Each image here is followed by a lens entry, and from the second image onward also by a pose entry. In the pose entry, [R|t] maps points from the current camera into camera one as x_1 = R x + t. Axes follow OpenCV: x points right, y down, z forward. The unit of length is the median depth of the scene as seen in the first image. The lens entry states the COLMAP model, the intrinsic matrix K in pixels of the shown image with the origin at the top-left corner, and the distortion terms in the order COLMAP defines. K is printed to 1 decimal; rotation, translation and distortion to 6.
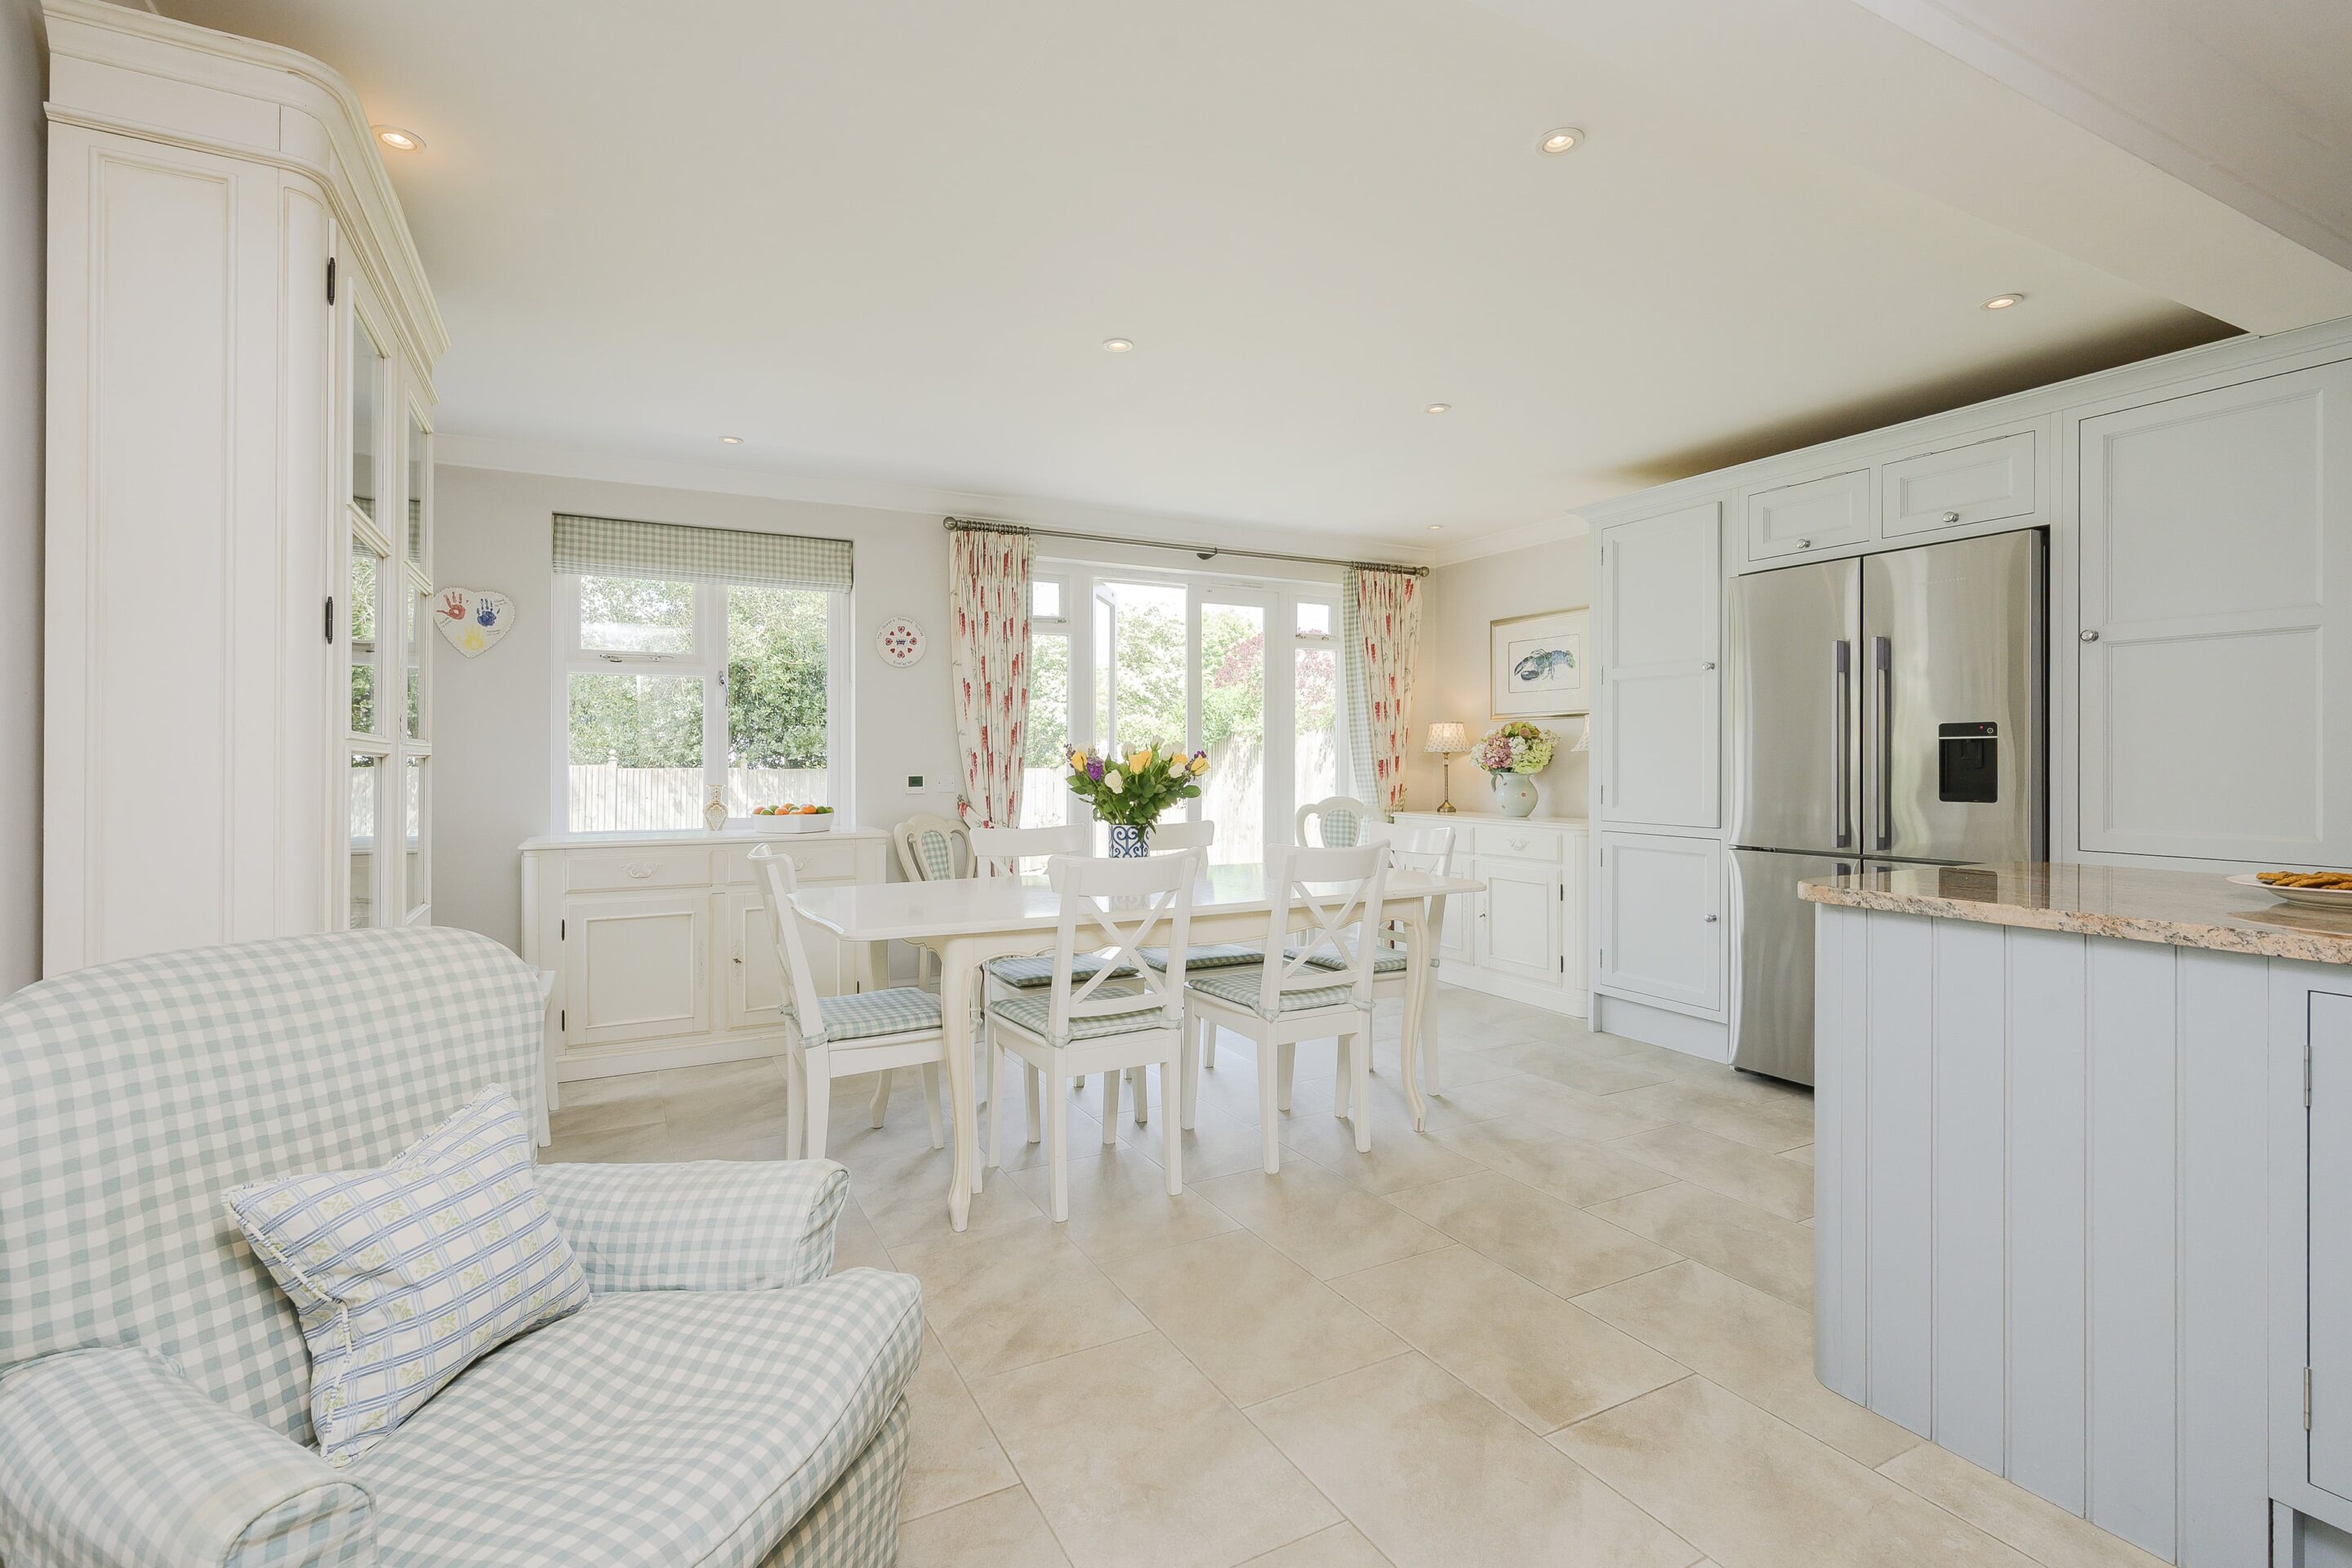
lens RADIAL K [[1081.8, 0, 1175.0], [0, 1081.8, 758.2], [0, 0, 1]] dist [0.000101, 0.000014]
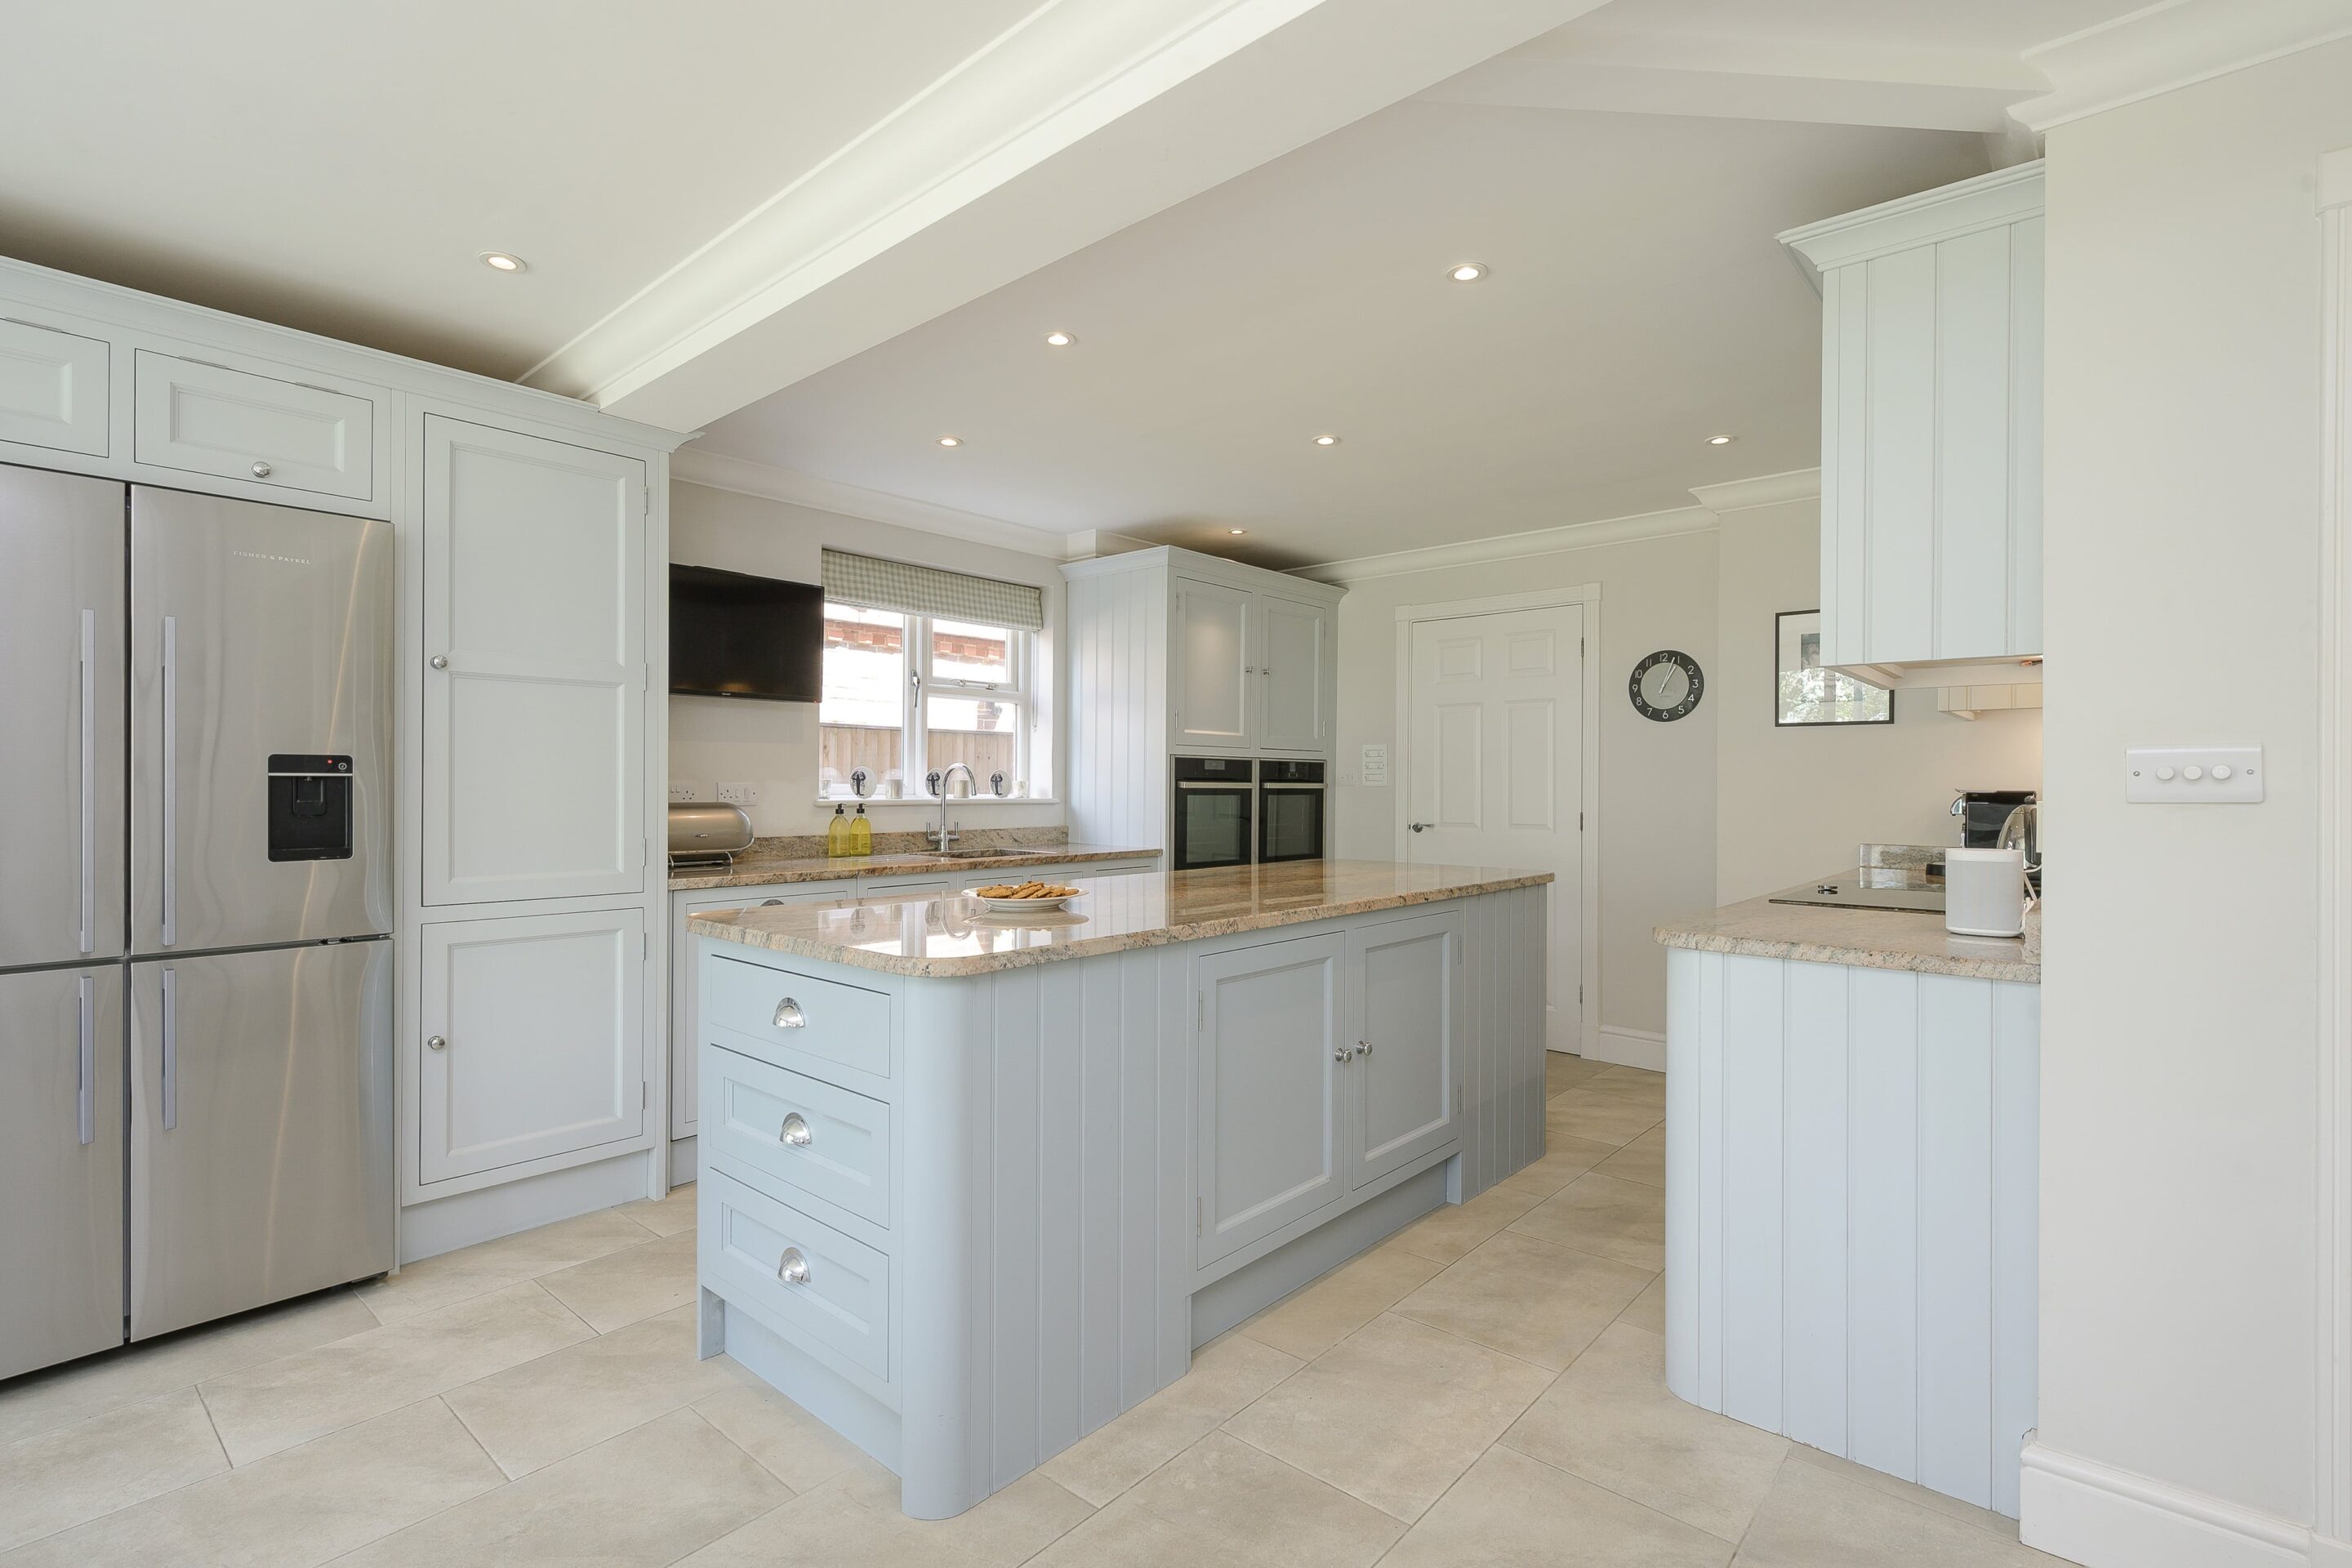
lens RADIAL K [[1090.1, 0, 1176.0], [0, 1090.1, 784.0], [0, 0, 1]] dist [-0.000278, -0.000042]
pose [[-0.356161, 0.003091, 0.934419, -0.189901], [-0.003140, 0.999985, -0.004504, -0.011383], [-0.934419, -0.004538, -0.356146, 0.725415]]
